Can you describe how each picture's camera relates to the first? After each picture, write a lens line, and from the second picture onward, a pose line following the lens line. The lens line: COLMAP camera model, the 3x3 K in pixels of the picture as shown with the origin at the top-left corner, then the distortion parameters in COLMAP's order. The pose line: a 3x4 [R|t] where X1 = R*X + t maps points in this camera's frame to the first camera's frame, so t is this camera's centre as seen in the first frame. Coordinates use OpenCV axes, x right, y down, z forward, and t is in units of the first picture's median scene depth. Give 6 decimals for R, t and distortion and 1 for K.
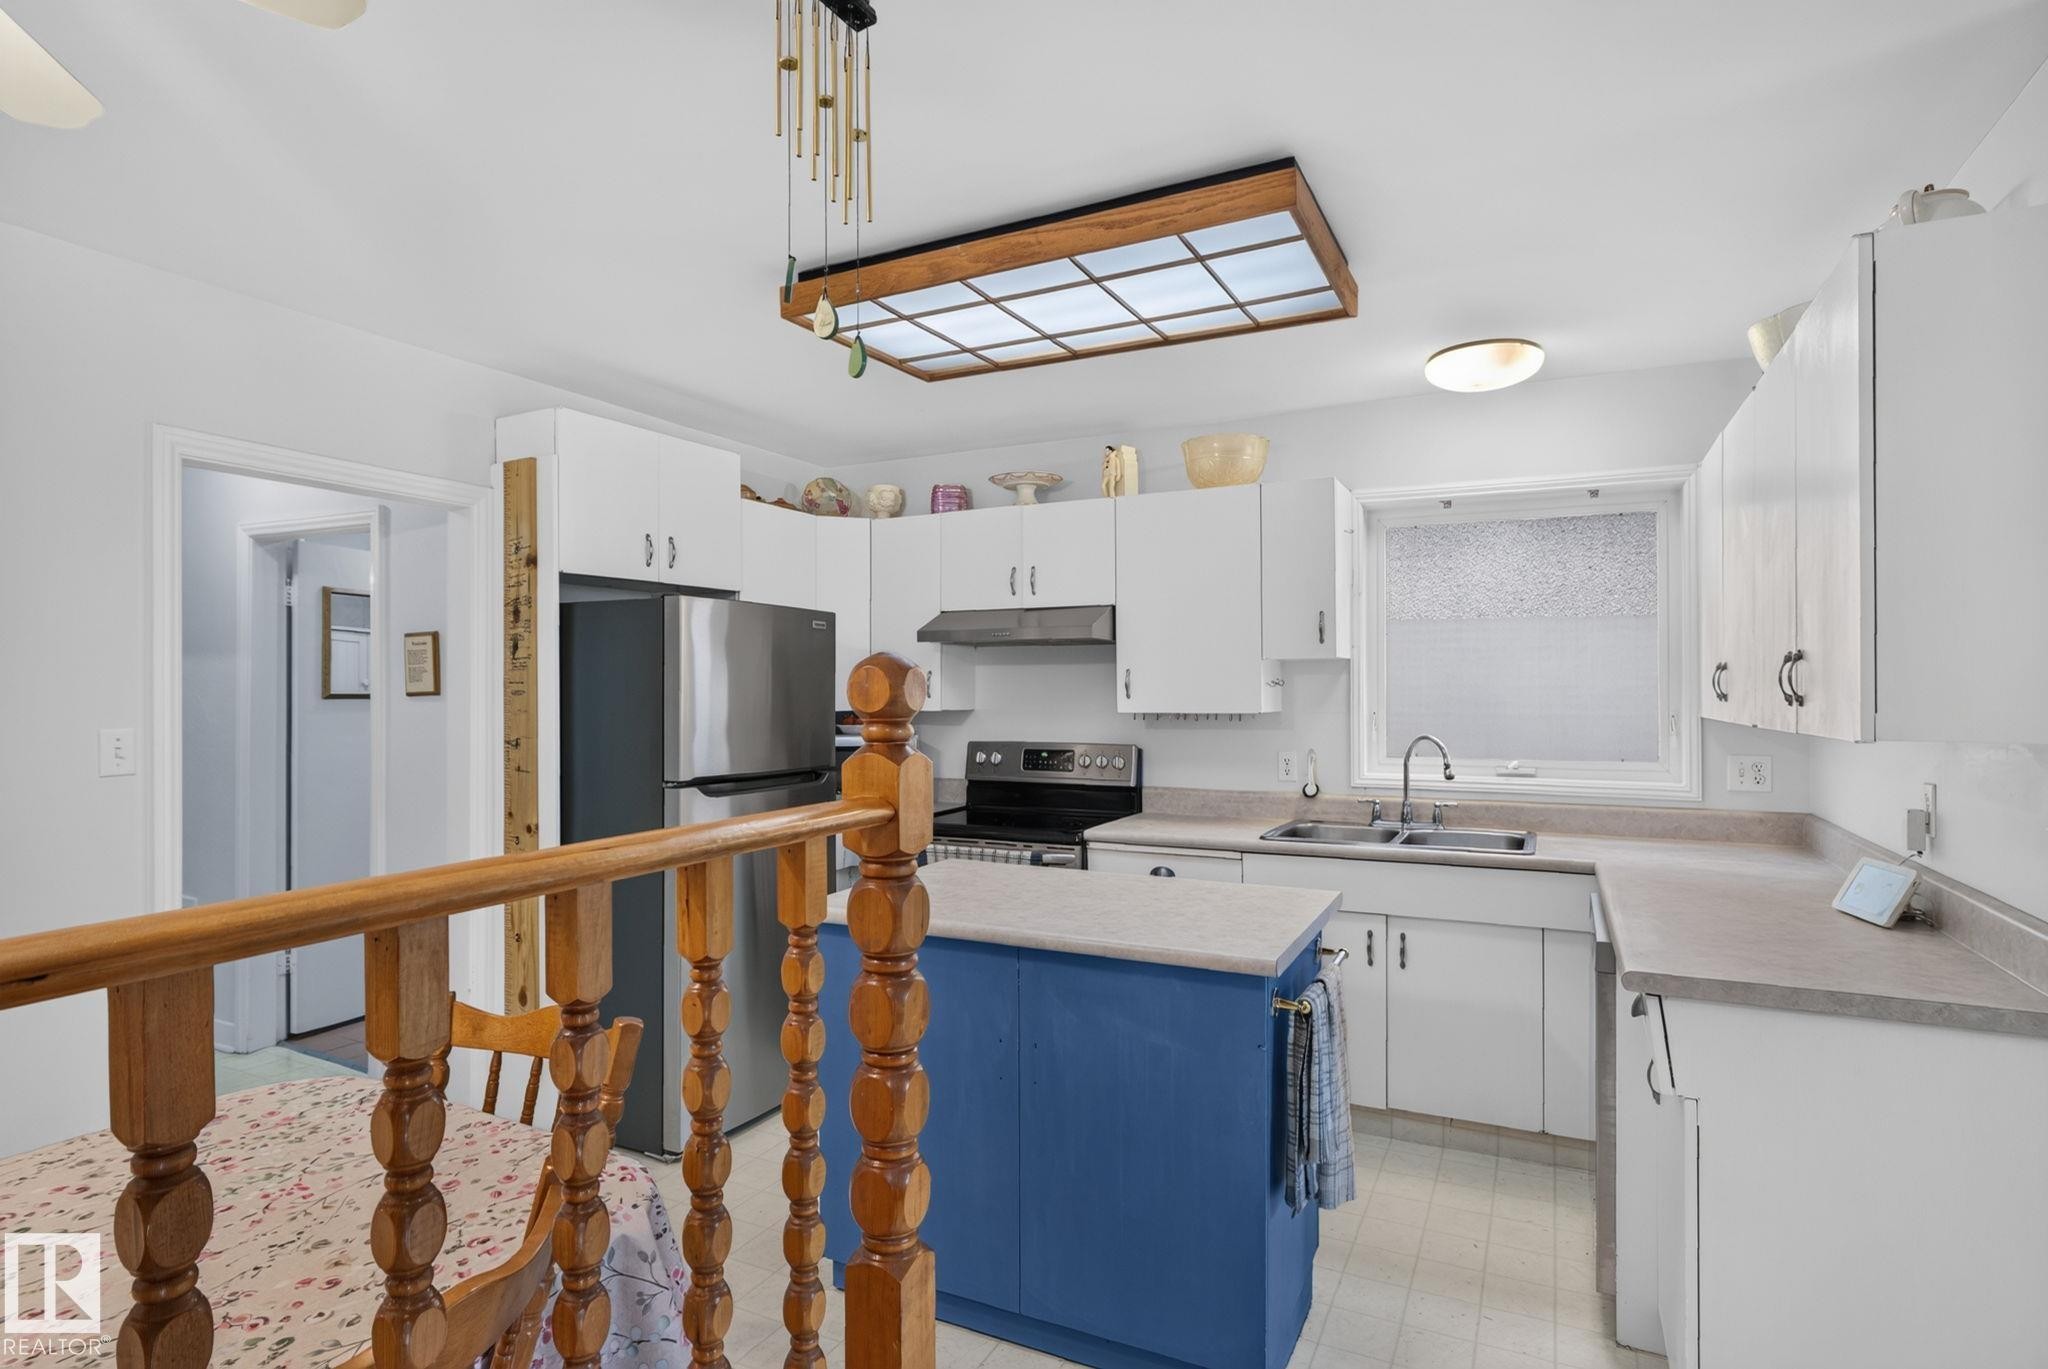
lens RADIAL K [[1012.5, 0, 1024.7], [0, 1012.5, 717.7], [0, 0, 1]] dist [-0.001895, -0.000177]
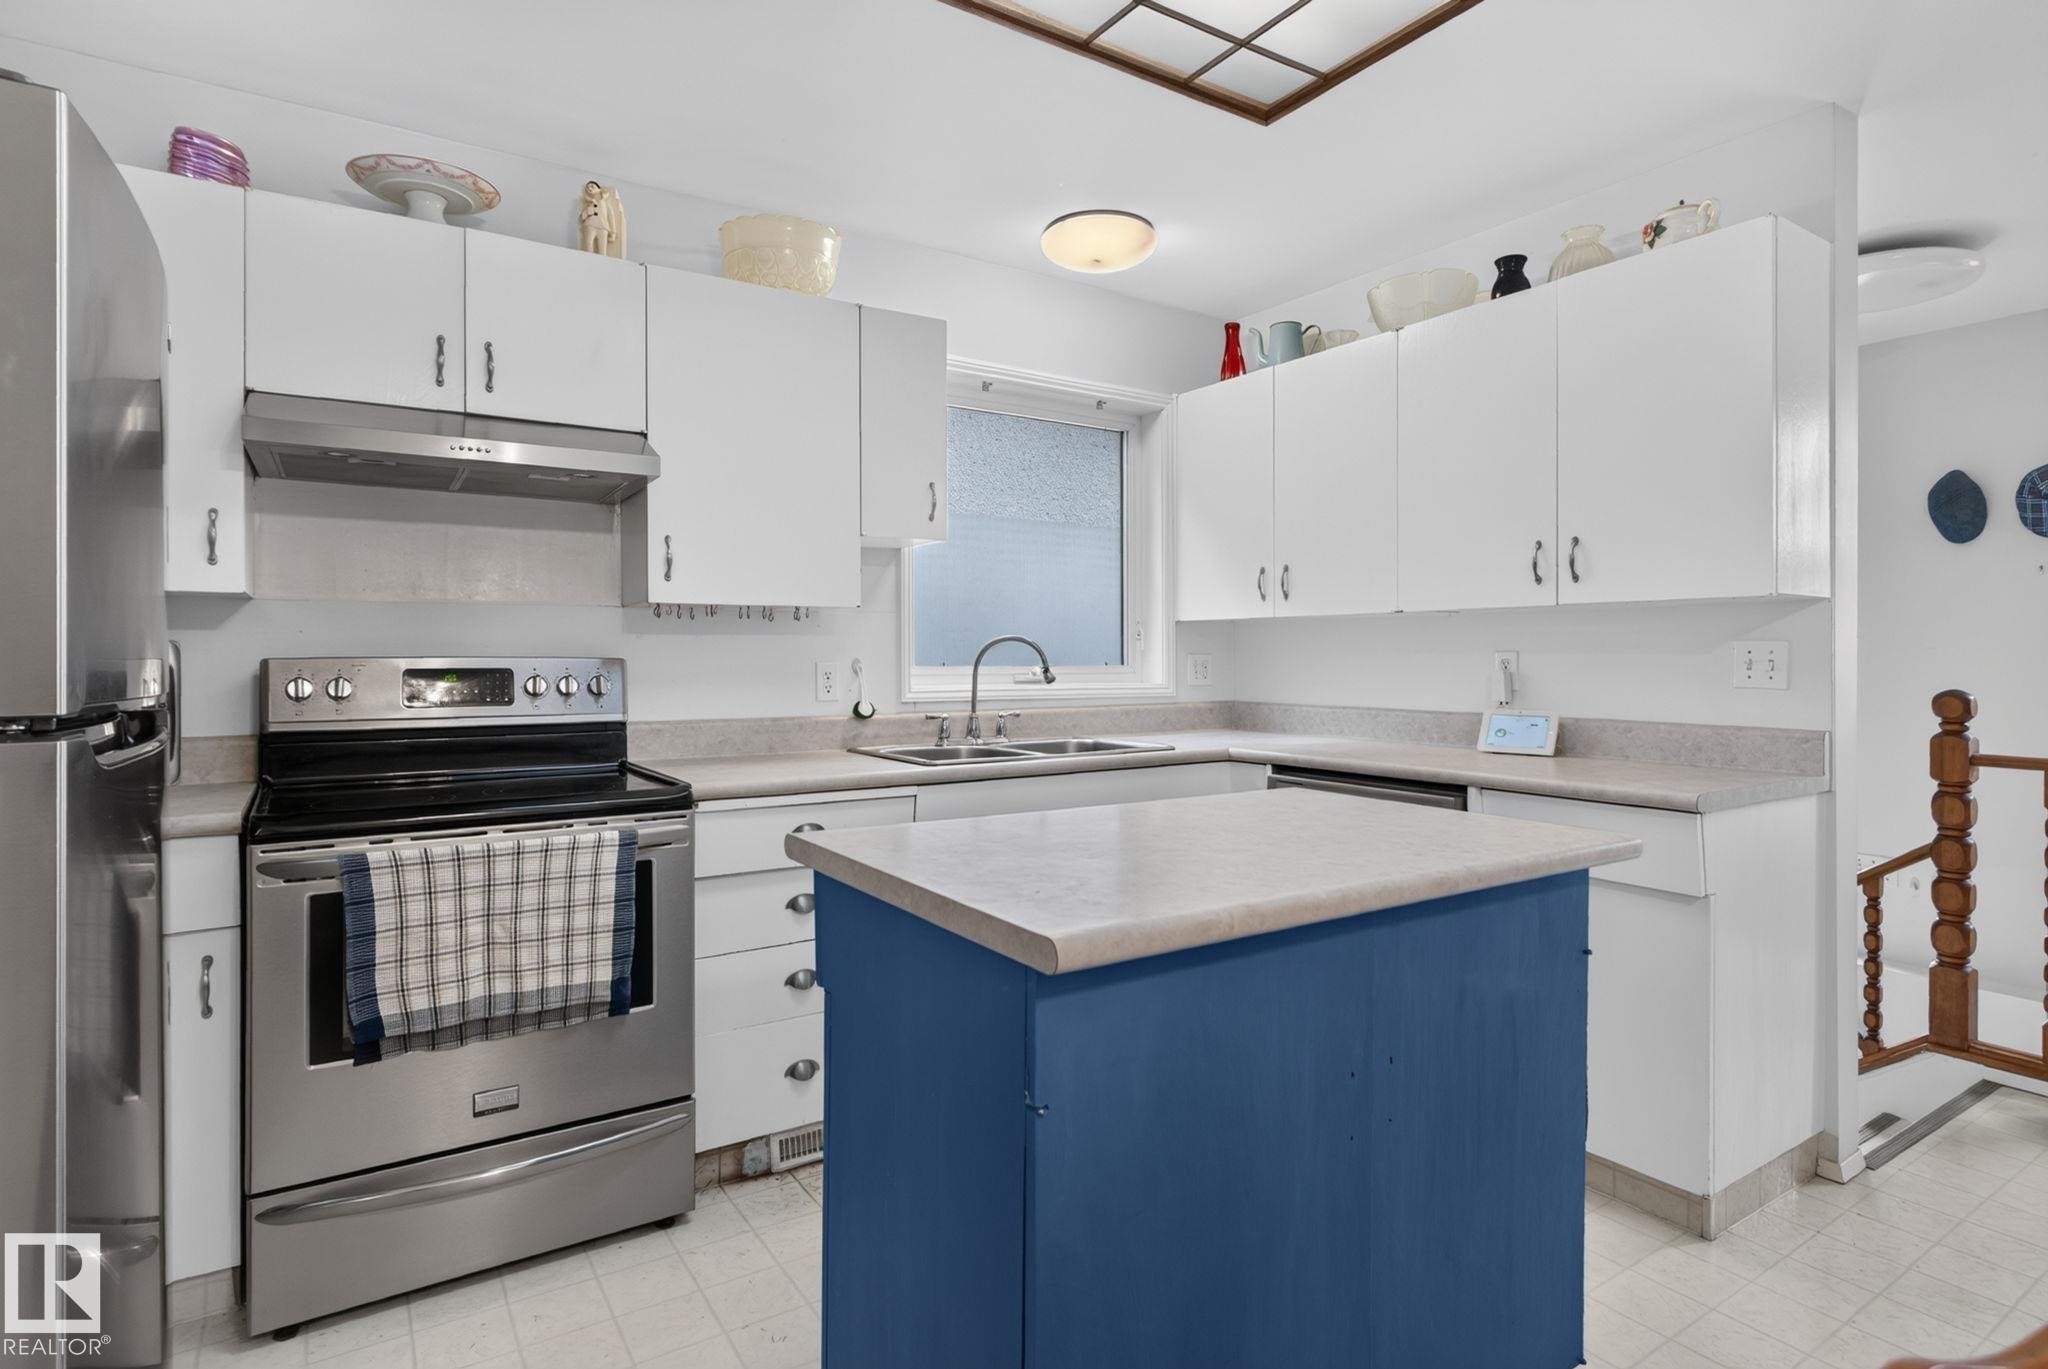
lens RADIAL K [[1045.2, 0, 1037.7], [0, 1045.2, 673.1], [0, 0, 1]] dist [-0.000888, 0.001175]
pose [[0.522985, -0.015992, 0.852192, -0.363405], [0.018789, 0.999797, 0.007231, 0.041218], [-0.852135, 0.012230, 0.523180, 0.469896]]
